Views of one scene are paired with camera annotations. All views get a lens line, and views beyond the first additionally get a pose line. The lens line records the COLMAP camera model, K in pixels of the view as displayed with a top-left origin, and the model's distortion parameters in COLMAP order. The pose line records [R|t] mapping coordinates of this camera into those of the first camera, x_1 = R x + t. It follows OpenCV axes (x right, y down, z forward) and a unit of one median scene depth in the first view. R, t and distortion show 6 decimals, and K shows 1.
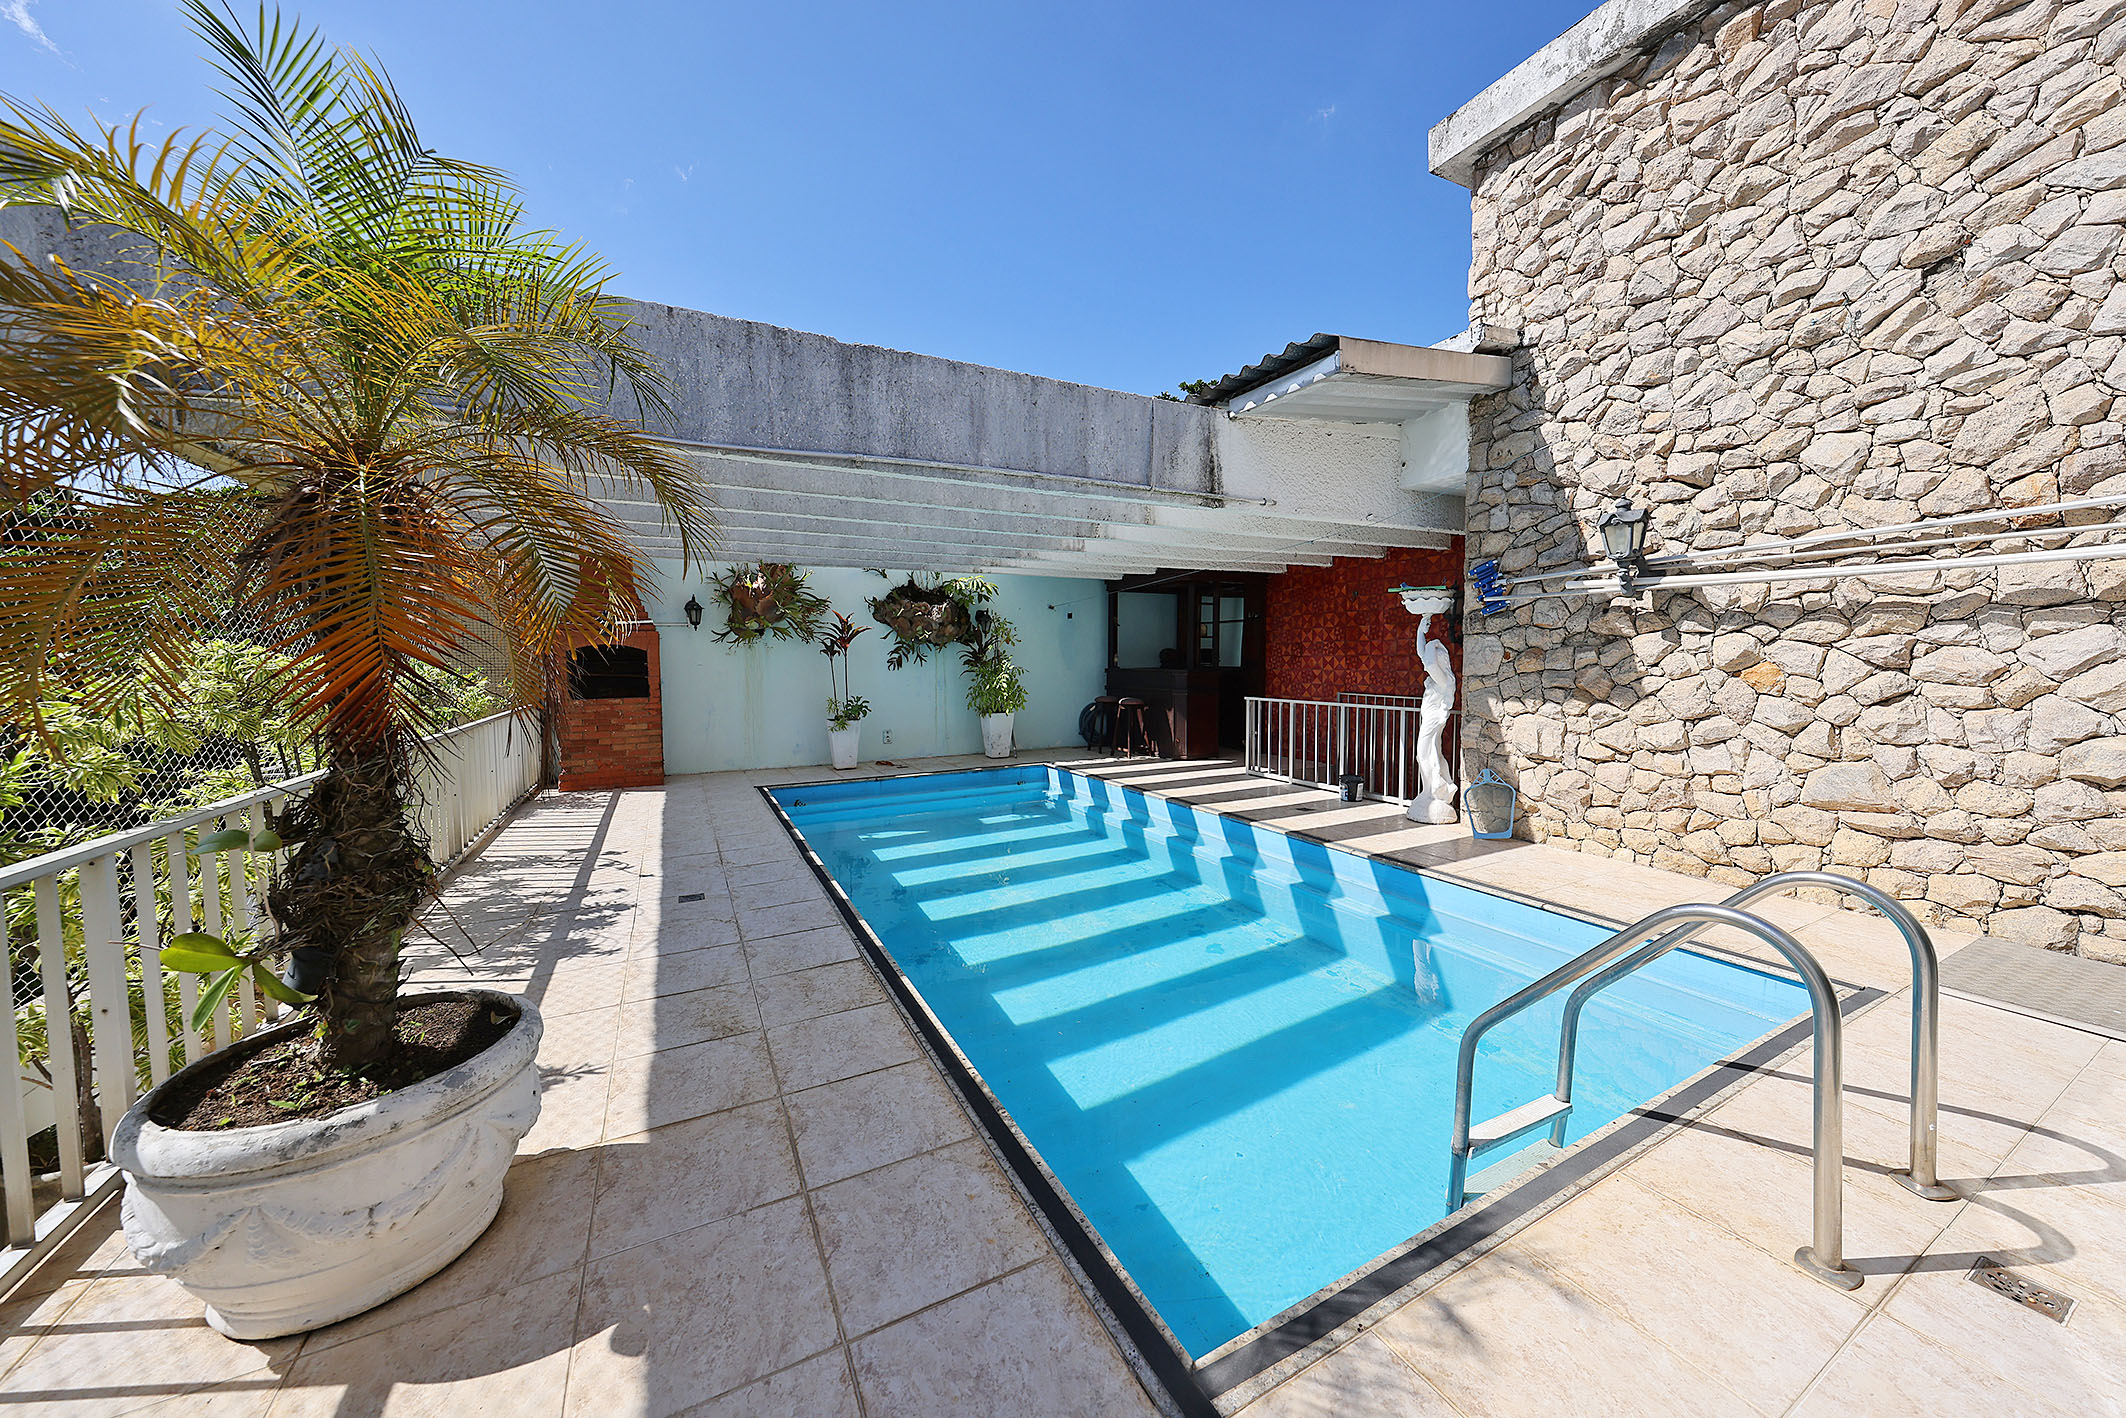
lens RADIAL K [[736.8, 0, 1068.0], [0, 736.8, 708.9], [0, 0, 1]] dist [0.000771, 0.000069]
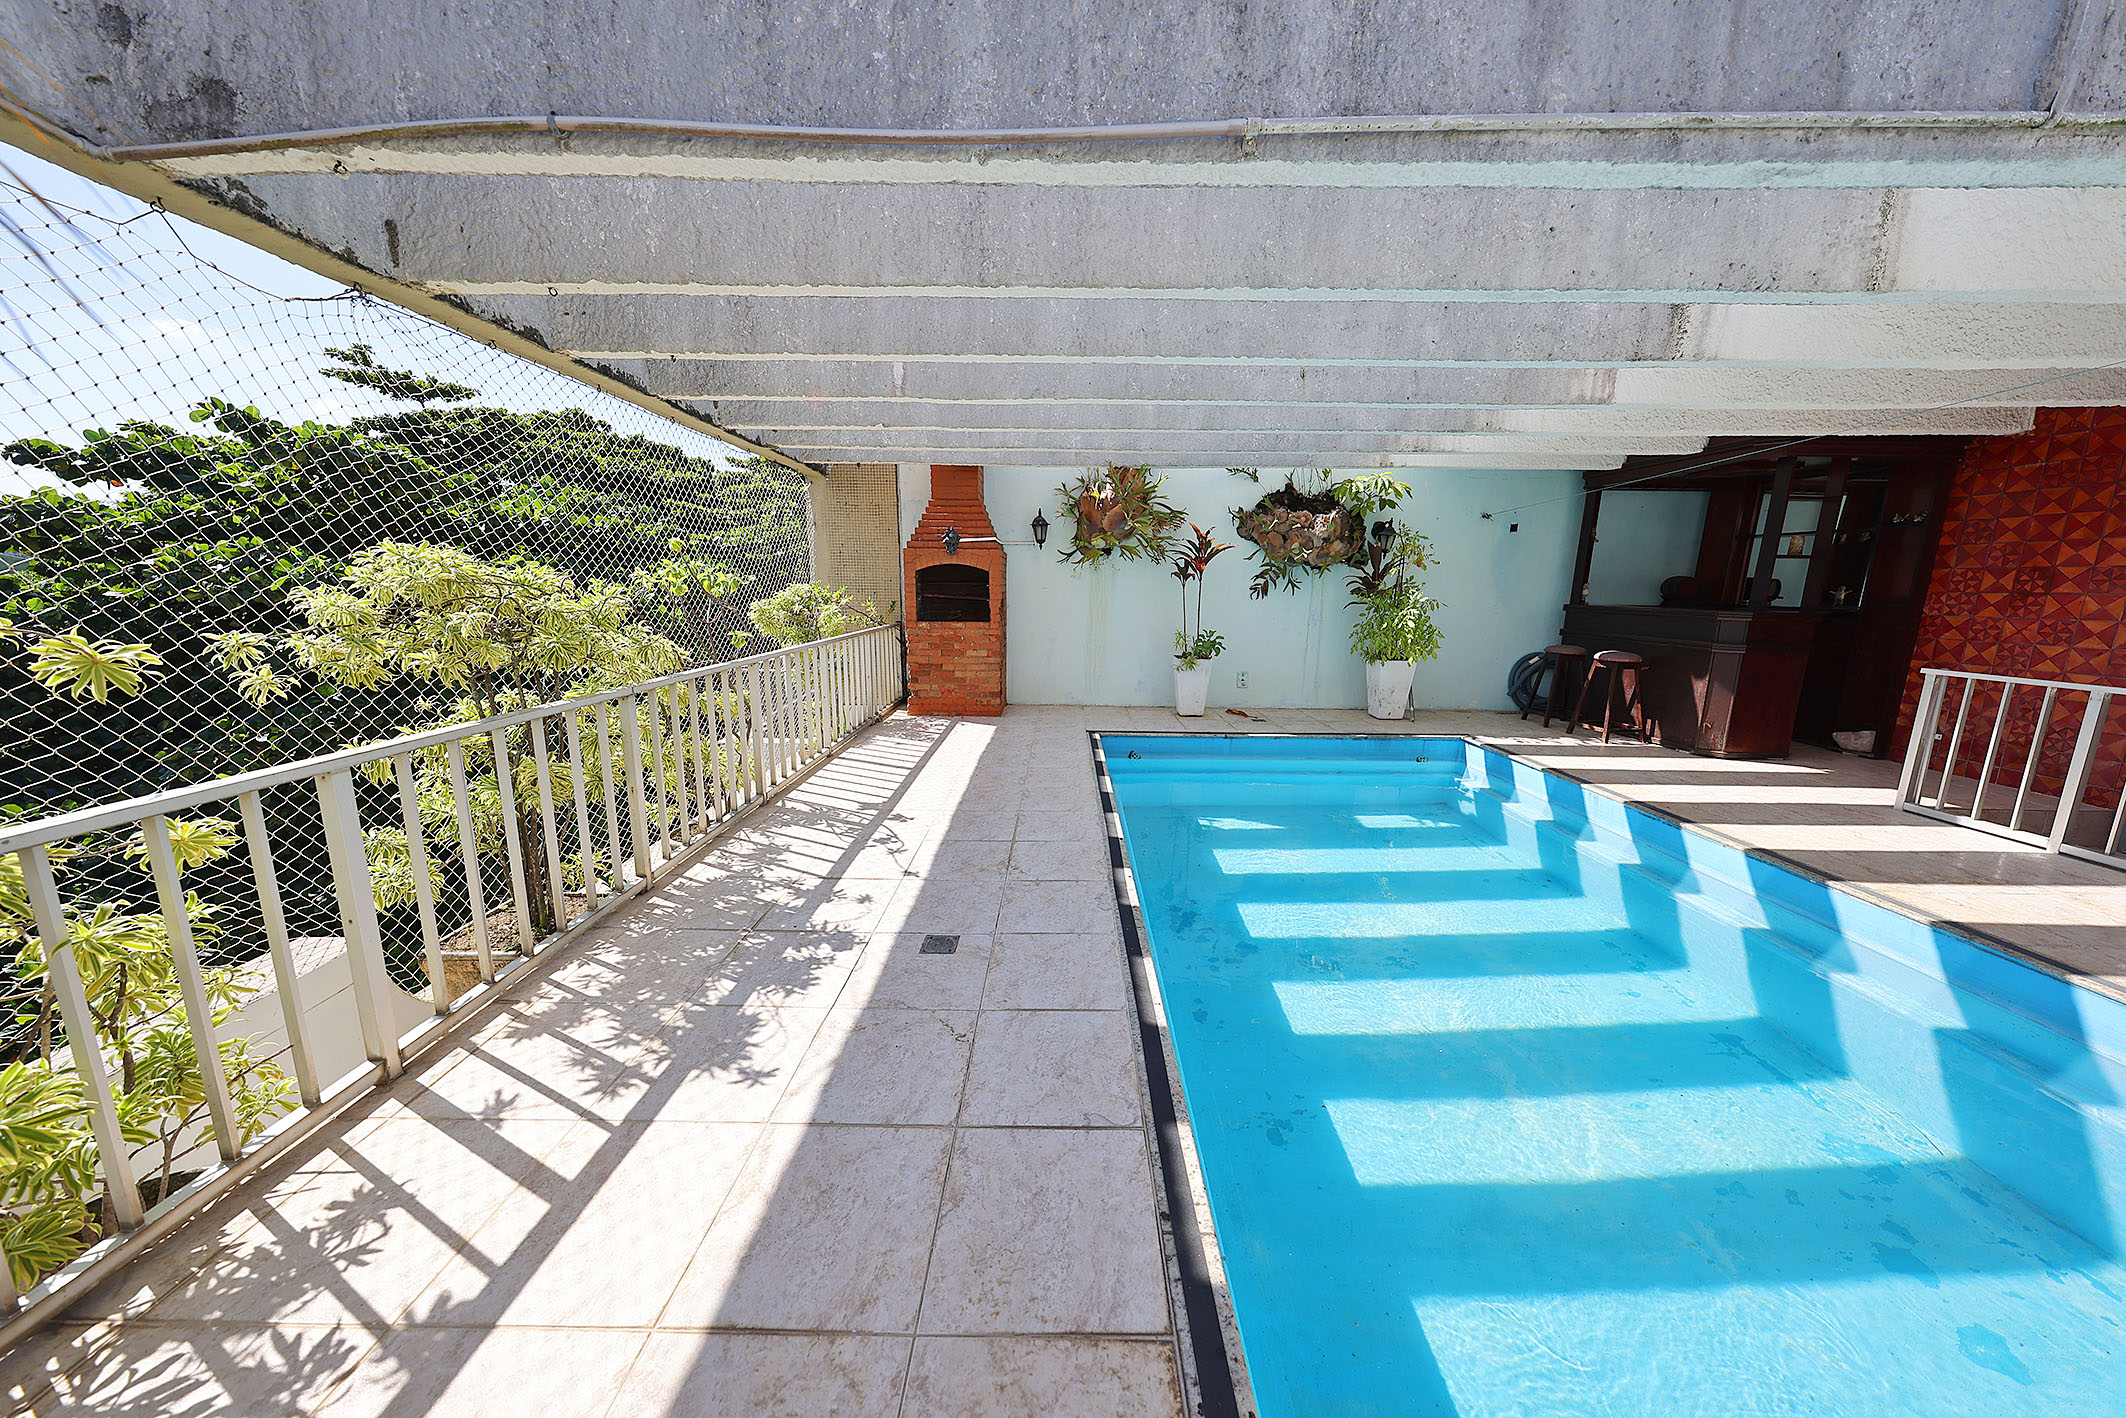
lens RADIAL K [[673.1, 0, 1061.7], [0, 673.1, 706.9], [0, 0, 1]] dist [0.002486, -0.000044]
pose [[0.878419, 0.103078, -0.466642, -0.075428], [-0.051084, 0.991120, 0.122769, -0.016551], [0.475153, -0.084005, 0.875884, 0.266723]]
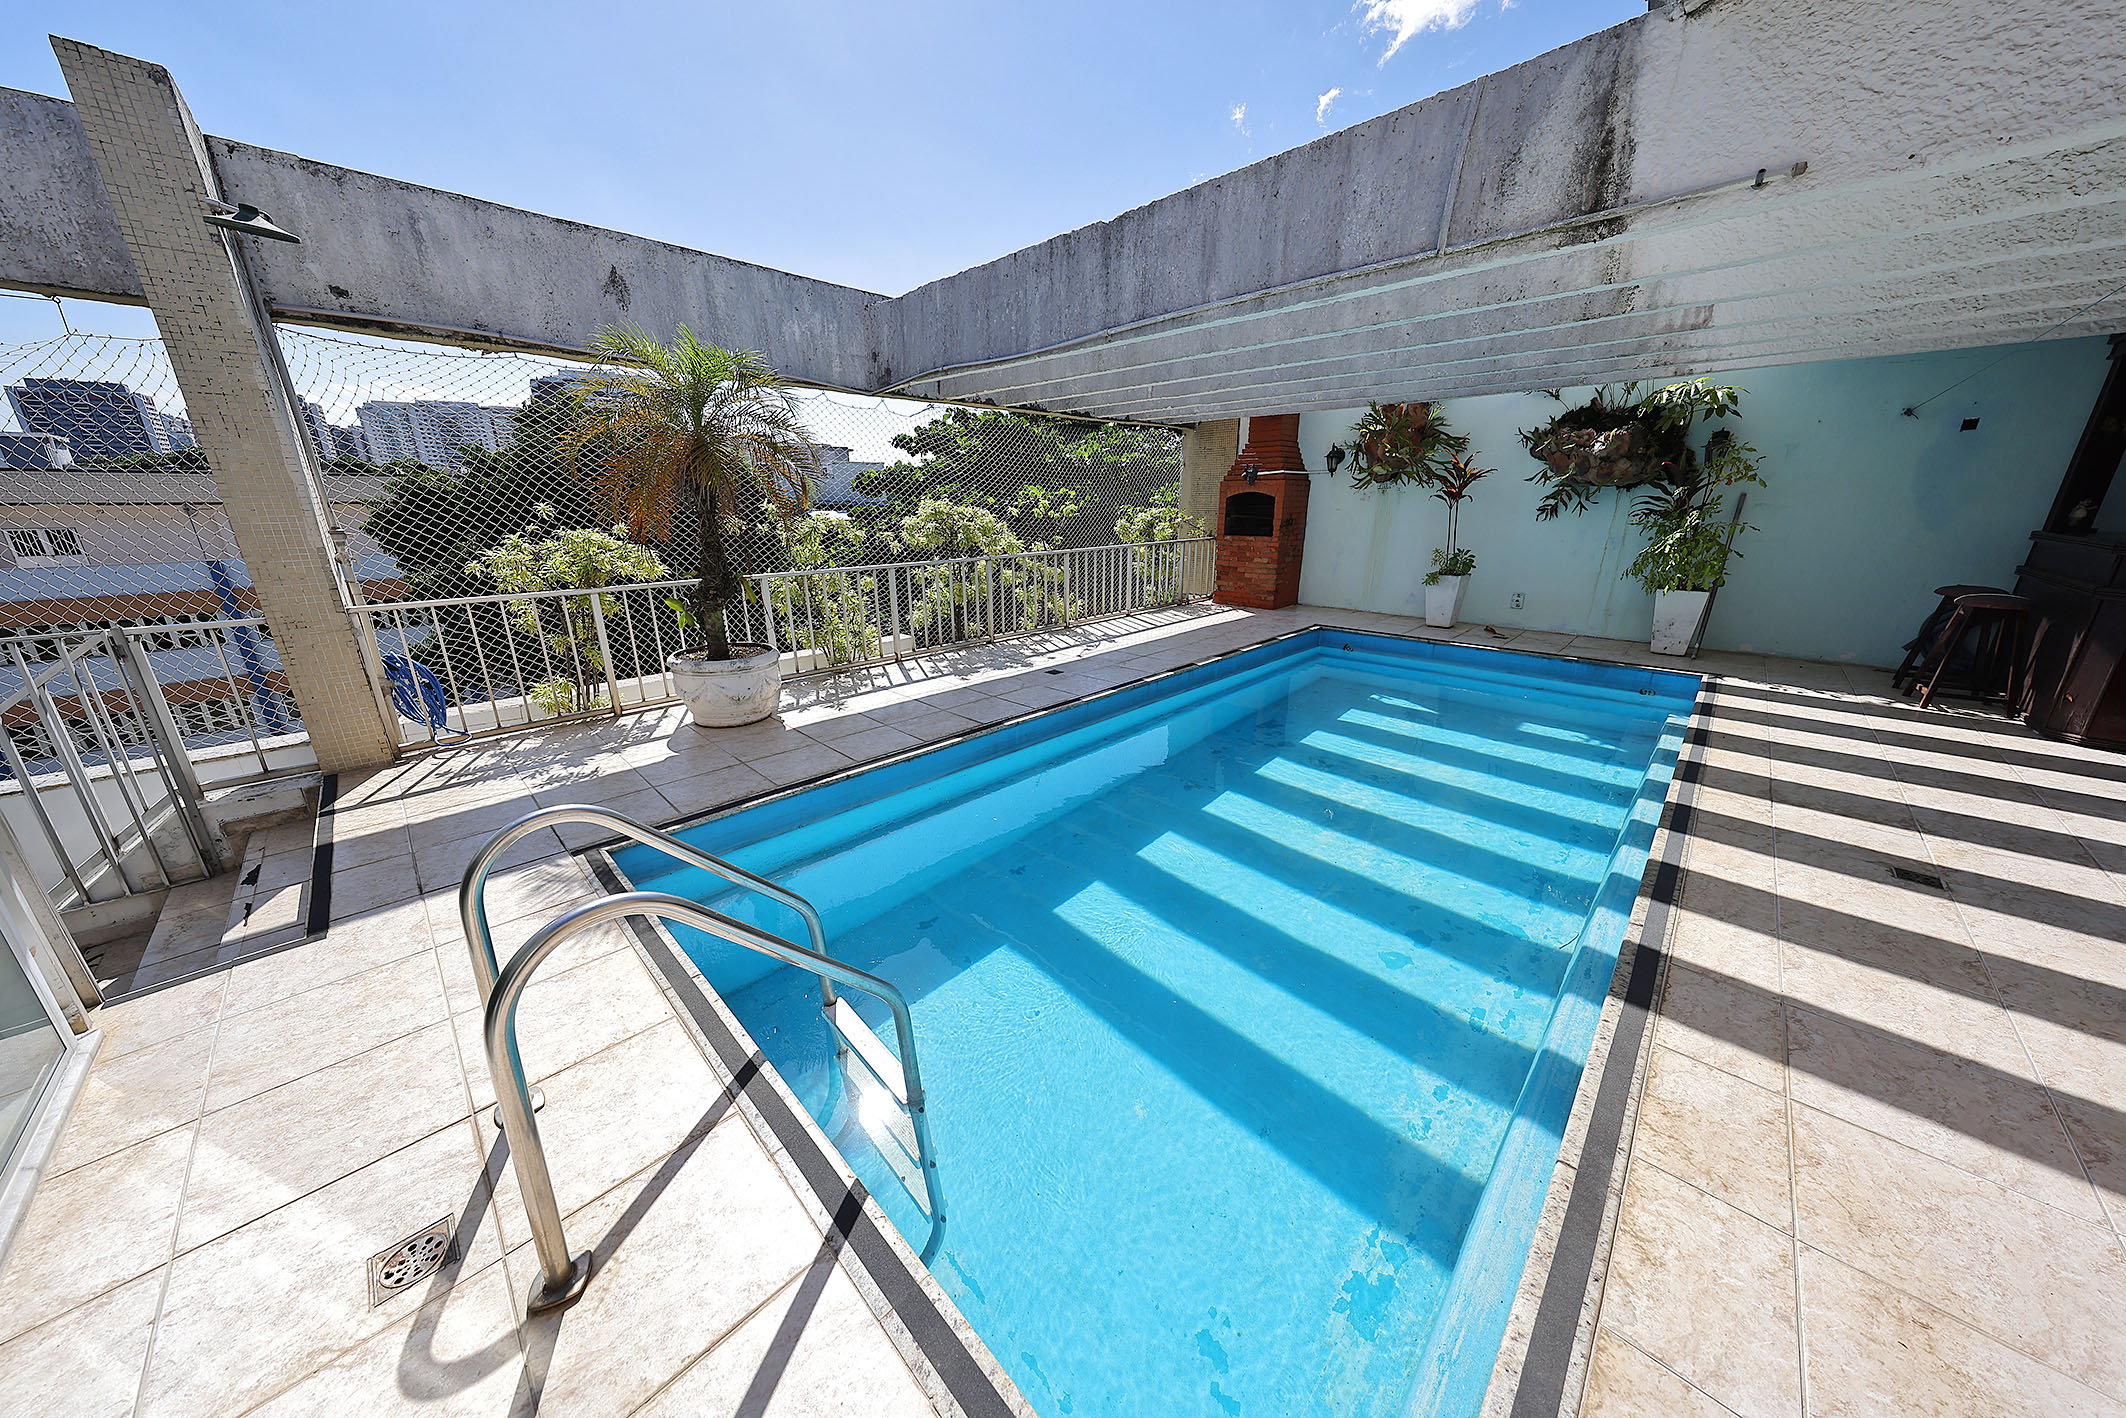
lens RADIAL K [[673.1, 0, 1063.9], [0, 673.1, 710.1], [0, 0, 1]] dist [0.002486, -0.000044]
pose [[0.297684, 0.294769, -0.908017, 0.395996], [-0.063547, 0.955146, 0.289235, -0.038065], [0.952547, -0.028399, 0.303063, 0.289890]]
